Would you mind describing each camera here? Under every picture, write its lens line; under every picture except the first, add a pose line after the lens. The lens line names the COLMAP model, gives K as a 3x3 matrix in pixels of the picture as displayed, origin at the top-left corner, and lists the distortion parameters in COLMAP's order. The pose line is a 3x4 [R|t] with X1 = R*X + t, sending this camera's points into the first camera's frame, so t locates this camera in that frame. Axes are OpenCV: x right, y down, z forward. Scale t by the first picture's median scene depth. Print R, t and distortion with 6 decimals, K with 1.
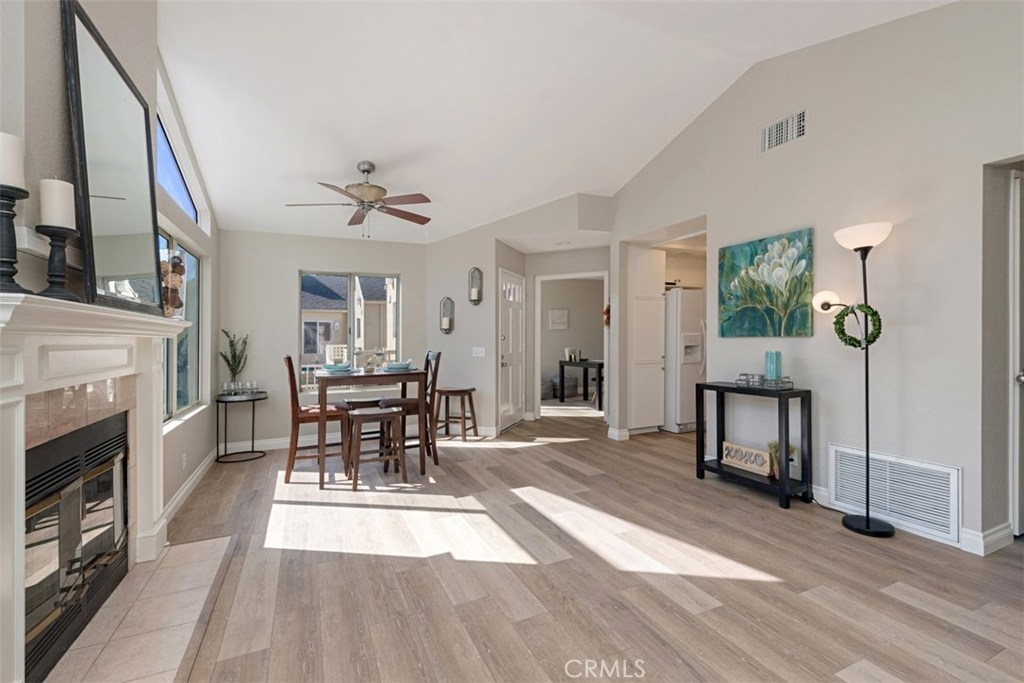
lens RADIAL K [[437.3, 0, 494.0], [0, 437.3, 341.6], [0, 0, 1]] dist [0.001551, 0.000158]
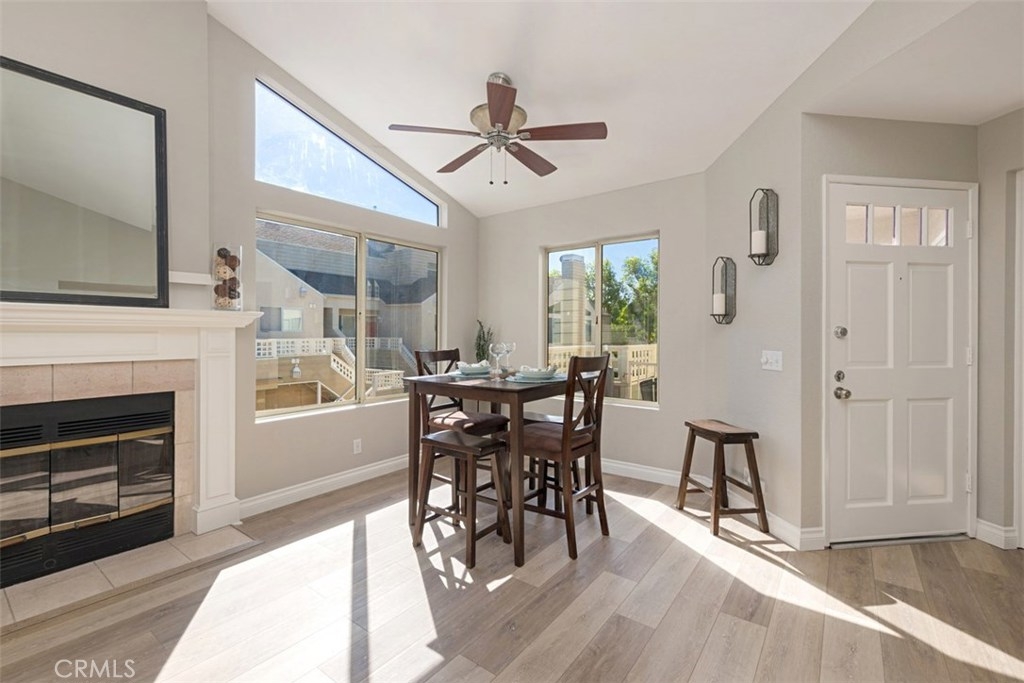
lens RADIAL K [[443.8, 0, 506.9], [0, 443.8, 327.8], [0, 0, 1]] dist [0.000733, 0.000160]
pose [[0.506301, 0.008843, -0.862311, 0.400436], [-0.014474, 0.999894, 0.001756, -0.014783], [0.862235, 0.011592, 0.506375, 0.819698]]
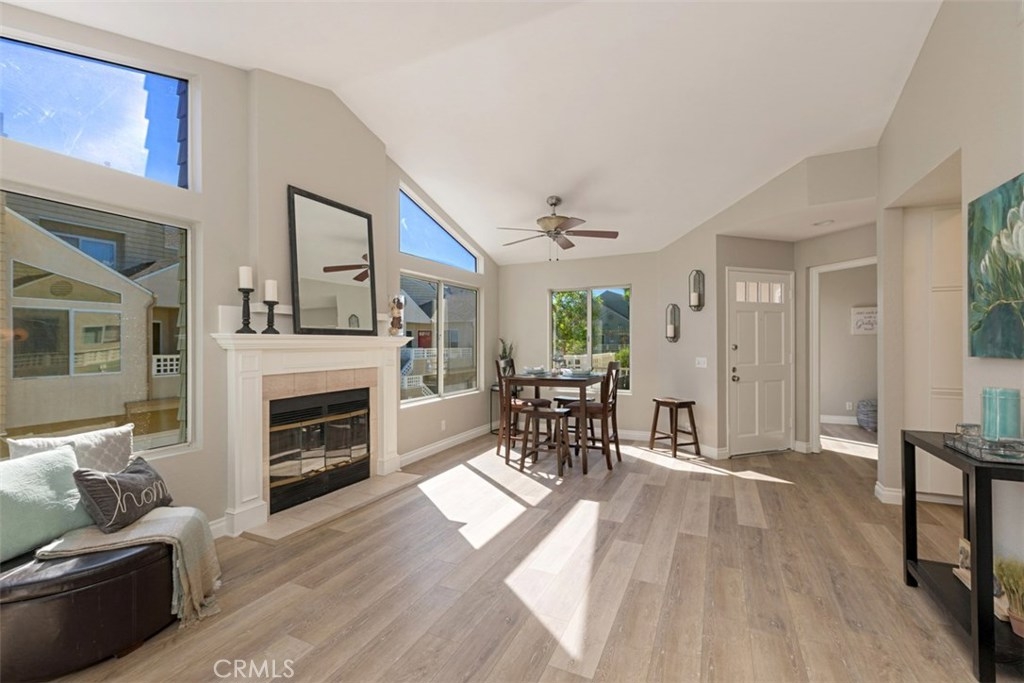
lens RADIAL K [[423.7, 0, 508.1], [0, 423.7, 337.7], [0, 0, 1]] dist [-0.000255, -0.000356]
pose [[0.663473, 0.000818, -0.748200, 0.591875], [-0.009301, 0.999931, -0.007154, -0.028192], [0.748142, 0.011706, 0.663435, 0.191675]]
